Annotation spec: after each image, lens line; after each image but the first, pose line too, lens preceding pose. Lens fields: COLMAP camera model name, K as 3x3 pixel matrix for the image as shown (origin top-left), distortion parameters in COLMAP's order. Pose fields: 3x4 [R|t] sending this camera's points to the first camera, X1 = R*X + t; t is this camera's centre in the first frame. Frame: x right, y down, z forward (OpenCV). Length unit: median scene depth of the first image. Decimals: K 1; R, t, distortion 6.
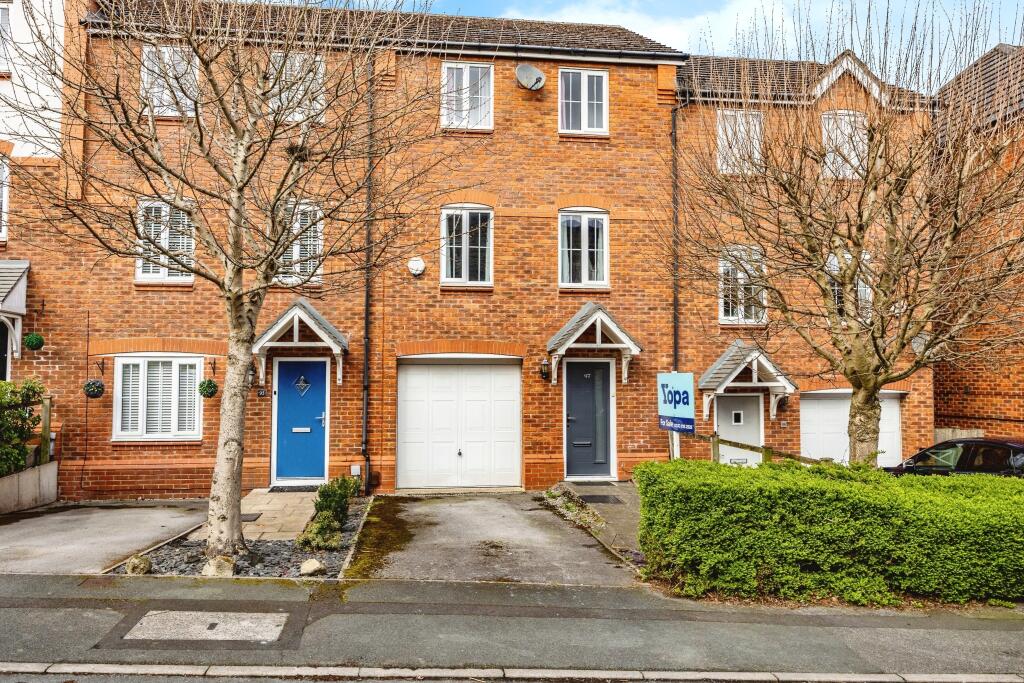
lens RADIAL K [[758.3, 0, 512.0], [0, 758.3, 341.5], [0, 0, 1]] dist [-0.004738, 0.001835]
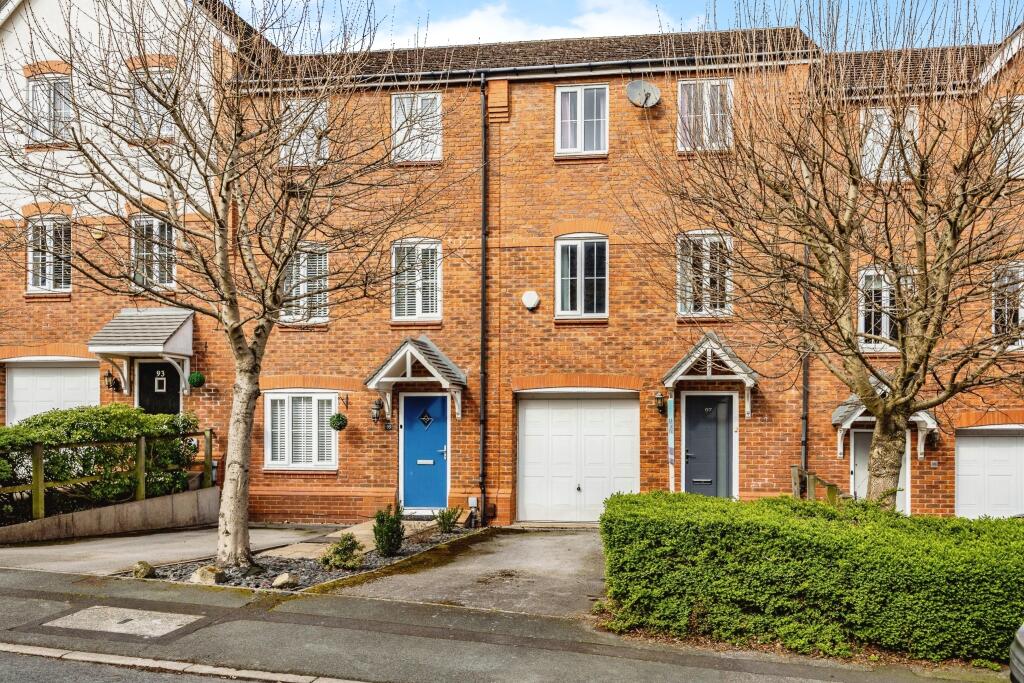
lens RADIAL K [[765.5, 0, 512.0], [0, 765.5, 424.1], [0, 0, 1]] dist [-0.005974, -0.001514]
pose [[0.968861, 0.004009, -0.247571, 0.099610], [0.010394, 0.998329, 0.056843, 0.005831], [0.247385, -0.057646, 0.967201, 0.014416]]
